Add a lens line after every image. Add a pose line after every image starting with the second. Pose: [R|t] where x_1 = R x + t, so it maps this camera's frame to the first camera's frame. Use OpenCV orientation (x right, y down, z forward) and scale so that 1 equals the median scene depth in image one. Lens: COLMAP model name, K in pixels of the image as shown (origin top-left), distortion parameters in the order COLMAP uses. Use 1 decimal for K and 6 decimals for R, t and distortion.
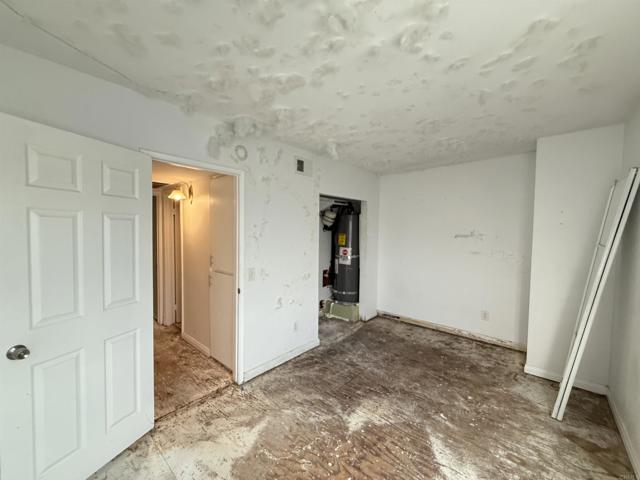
lens RADIAL K [[256.3, 0, 317.9], [0, 256.3, 238.1], [0, 0, 1]] dist [0.001638, -0.000970]
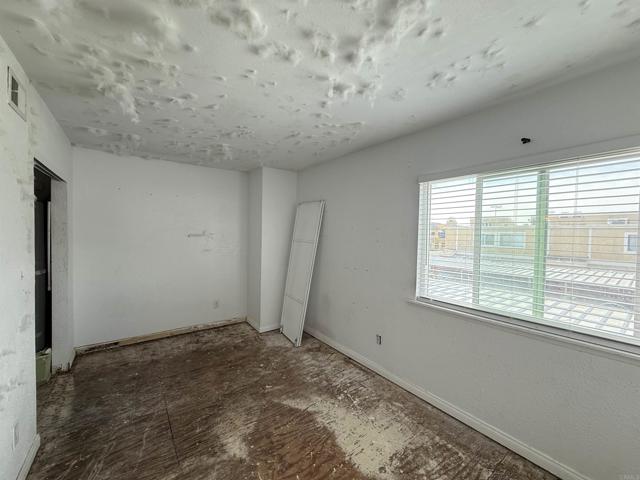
lens RADIAL K [[256.3, 0, 318.1], [0, 256.3, 238.7], [0, 0, 1]] dist [0.001638, -0.000970]
pose [[0.206173, -0.028192, 0.978109, -0.469751], [0.015197, 0.999557, 0.025607, -0.018111], [-0.978398, 0.009585, 0.206510, 0.397046]]
